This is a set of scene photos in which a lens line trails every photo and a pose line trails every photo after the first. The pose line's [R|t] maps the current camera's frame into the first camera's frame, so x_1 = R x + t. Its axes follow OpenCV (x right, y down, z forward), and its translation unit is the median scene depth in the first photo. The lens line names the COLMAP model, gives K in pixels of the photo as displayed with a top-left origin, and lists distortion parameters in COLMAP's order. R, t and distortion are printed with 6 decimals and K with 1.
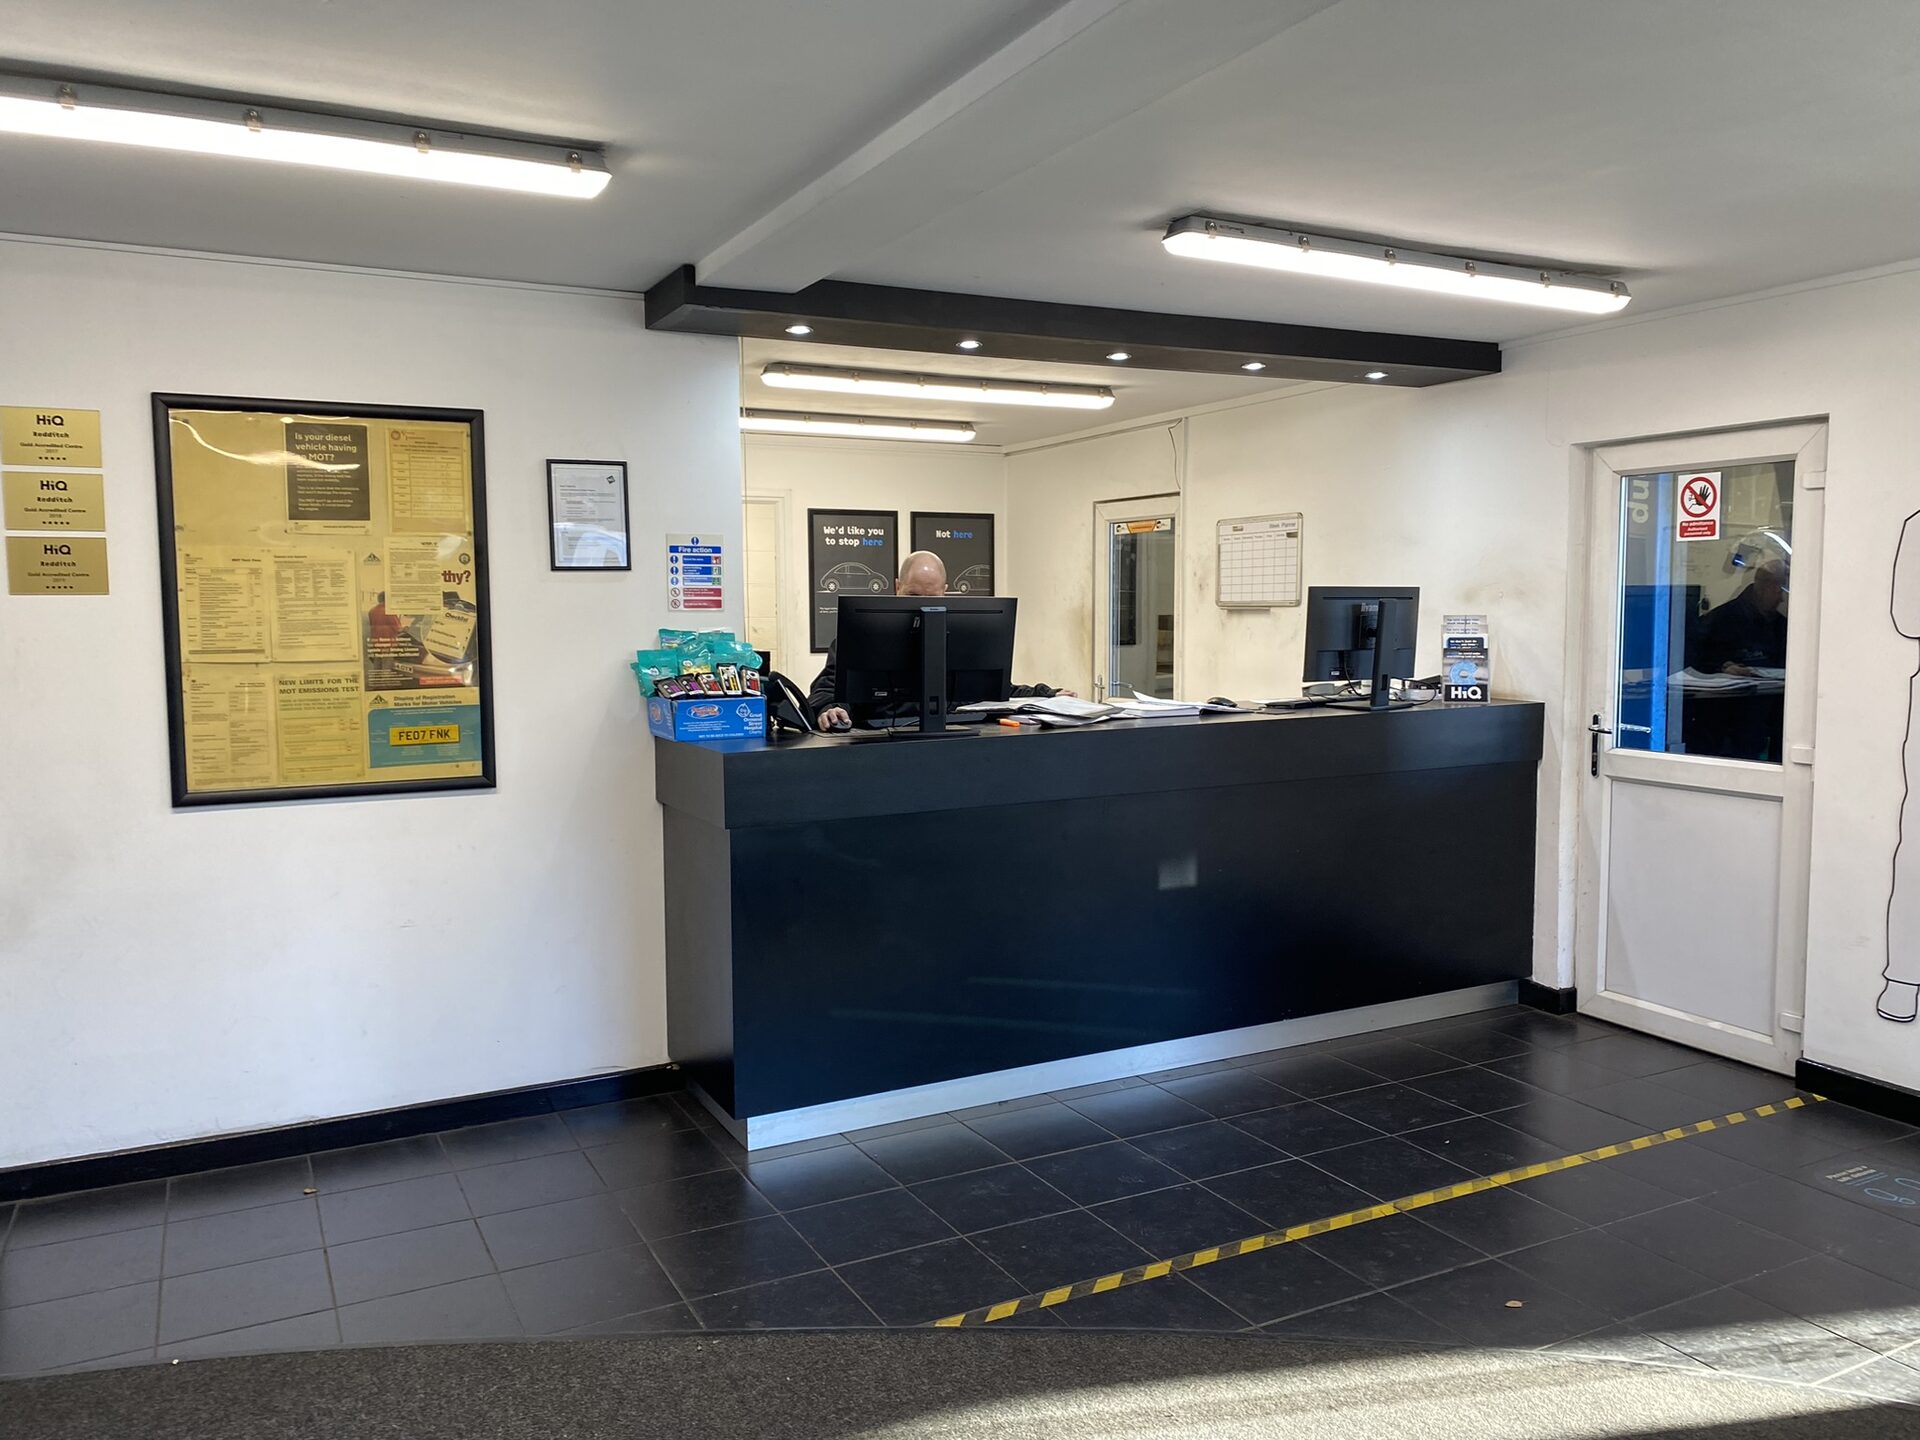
lens RADIAL K [[1391.2, 0, 961.0], [0, 1391.2, 732.7], [0, 0, 1]] dist [-0.046969, -0.005352]
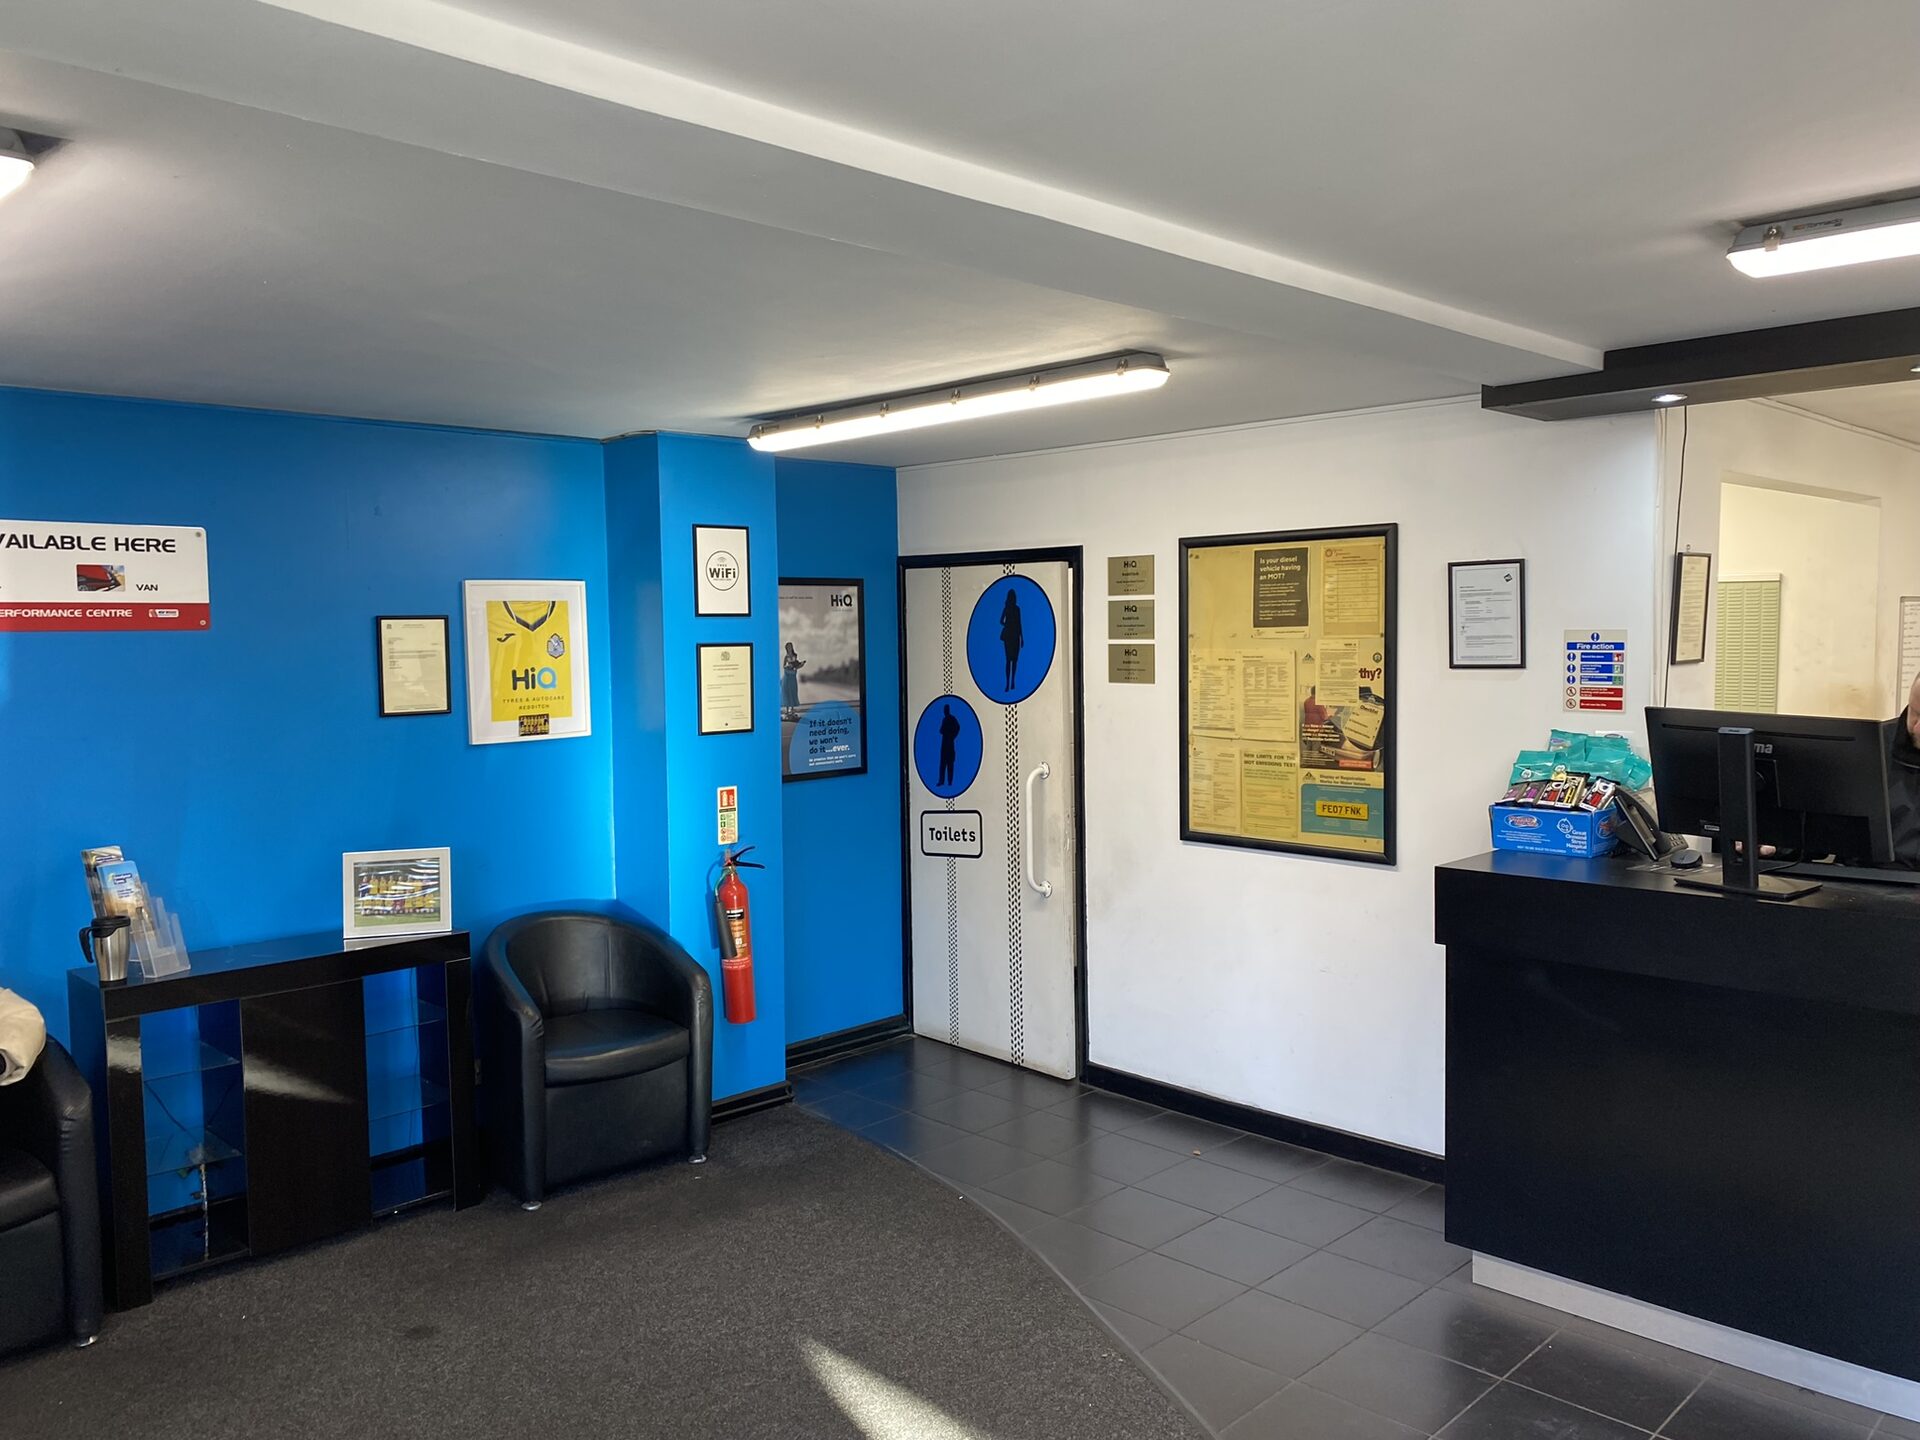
lens RADIAL K [[1391.2, 0, 960.6], [0, 1391.2, 707.7], [0, 0, 1]] dist [-0.046969, -0.005352]
pose [[0.259480, 0.052179, -0.964338, 0.641474], [-0.074337, 0.996656, 0.033925, -0.099312], [0.962883, 0.062883, 0.262491, 0.387399]]
